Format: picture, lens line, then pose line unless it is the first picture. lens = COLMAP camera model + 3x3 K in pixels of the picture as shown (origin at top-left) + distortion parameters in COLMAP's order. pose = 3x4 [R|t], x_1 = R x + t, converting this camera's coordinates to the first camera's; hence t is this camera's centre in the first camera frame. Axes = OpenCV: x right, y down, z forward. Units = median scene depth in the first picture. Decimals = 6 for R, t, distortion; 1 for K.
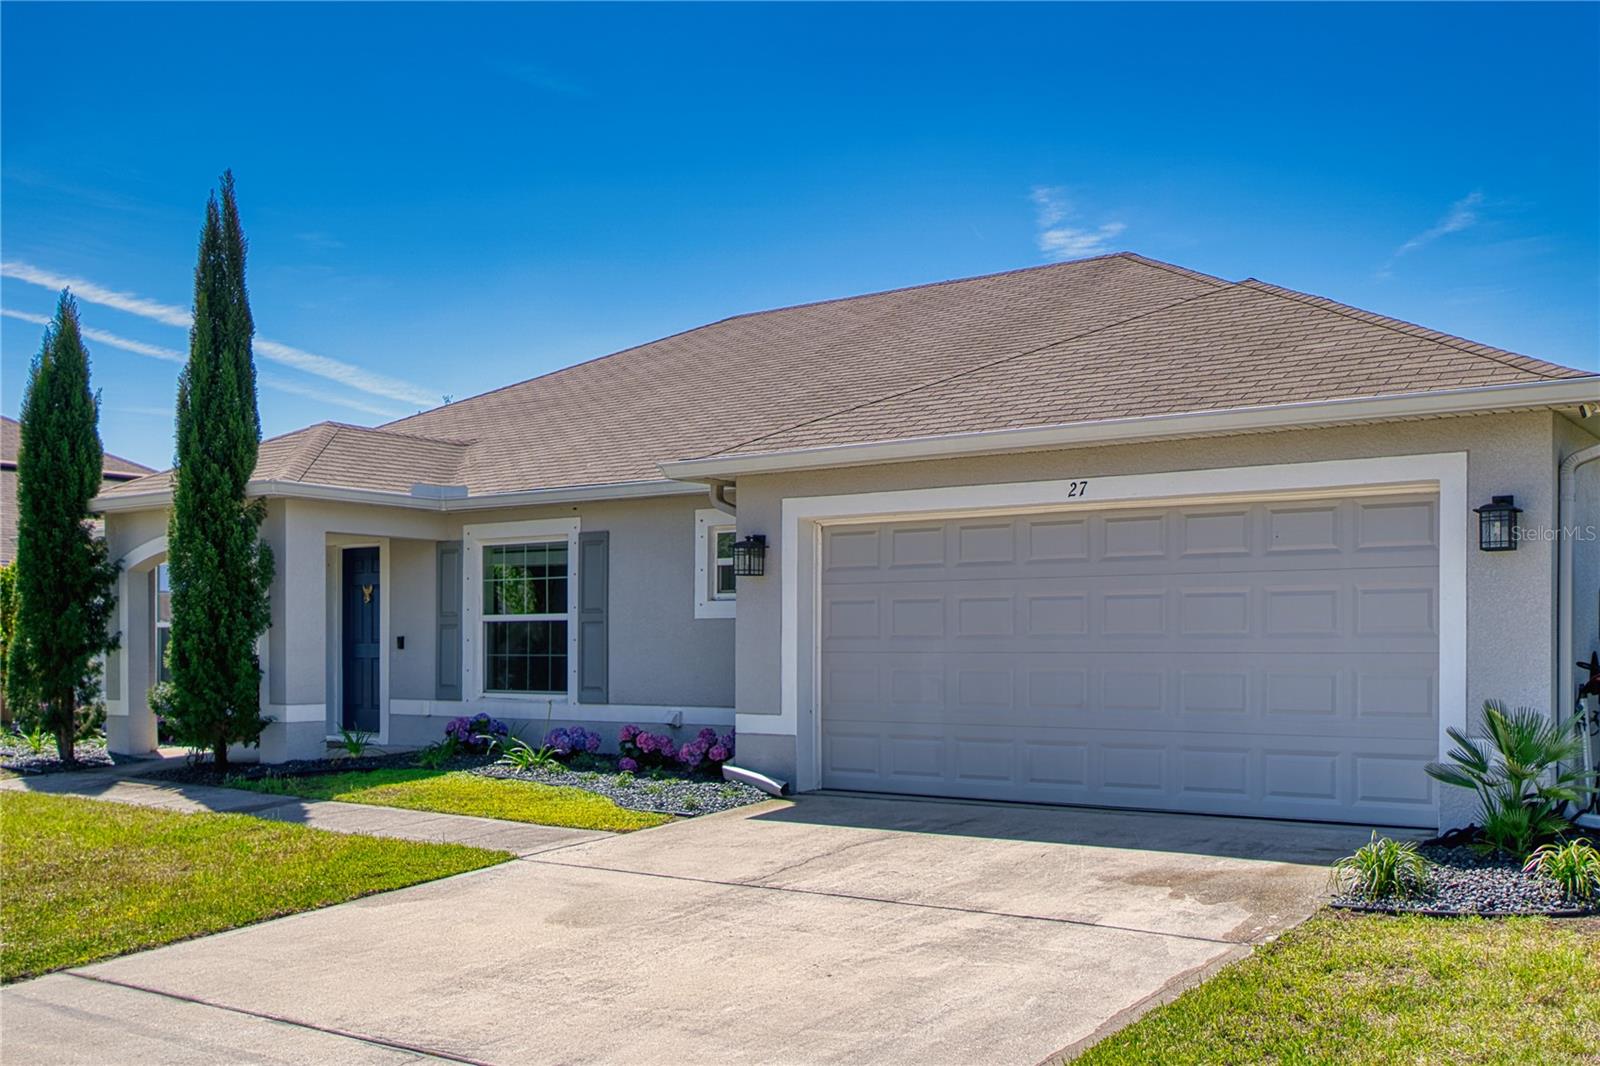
lens RADIAL K [[1460.4, 0, 926.2], [0, 1460.4, 658.0], [0, 0, 1]] dist [-0.022056, -0.007447]
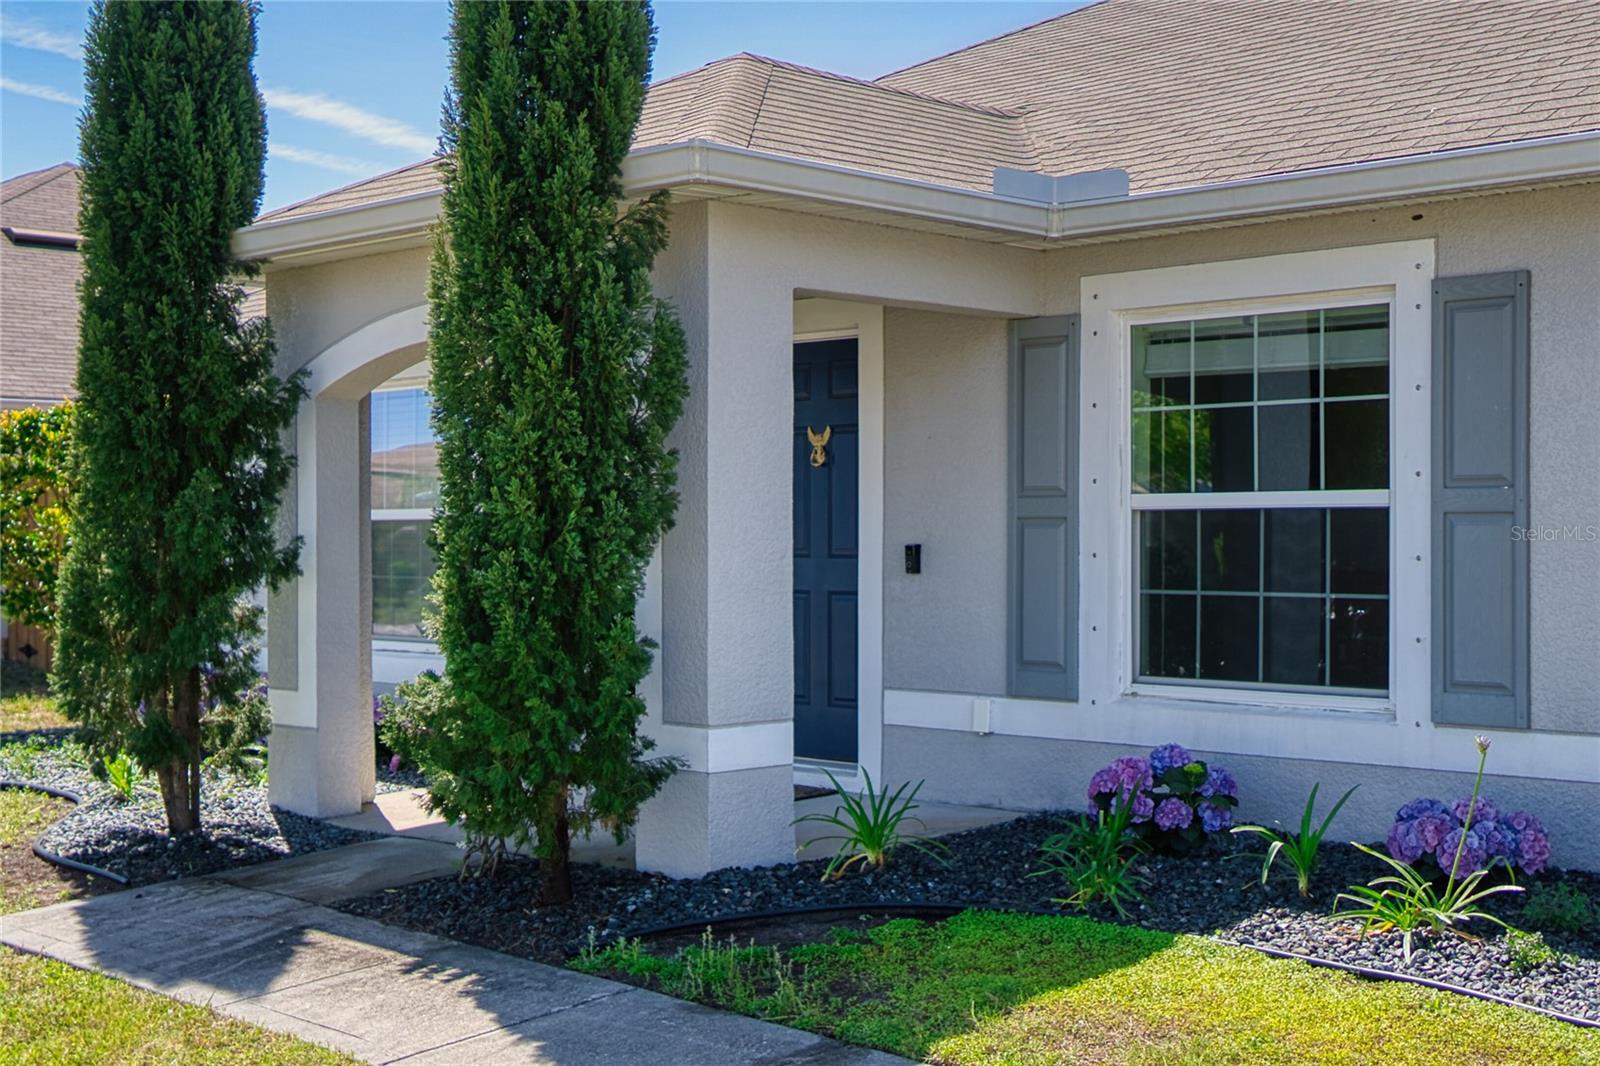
lens RADIAL K [[2080.0, 0, 978.3], [0, 2080.0, 508.9], [0, 0, 1]] dist [-0.017120, -0.005850]
pose [[0.985647, -0.004206, -0.168769, -0.260362], [0.001350, 0.999854, -0.017030, -0.016093], [0.168816, 0.016557, 0.985509, 0.436810]]
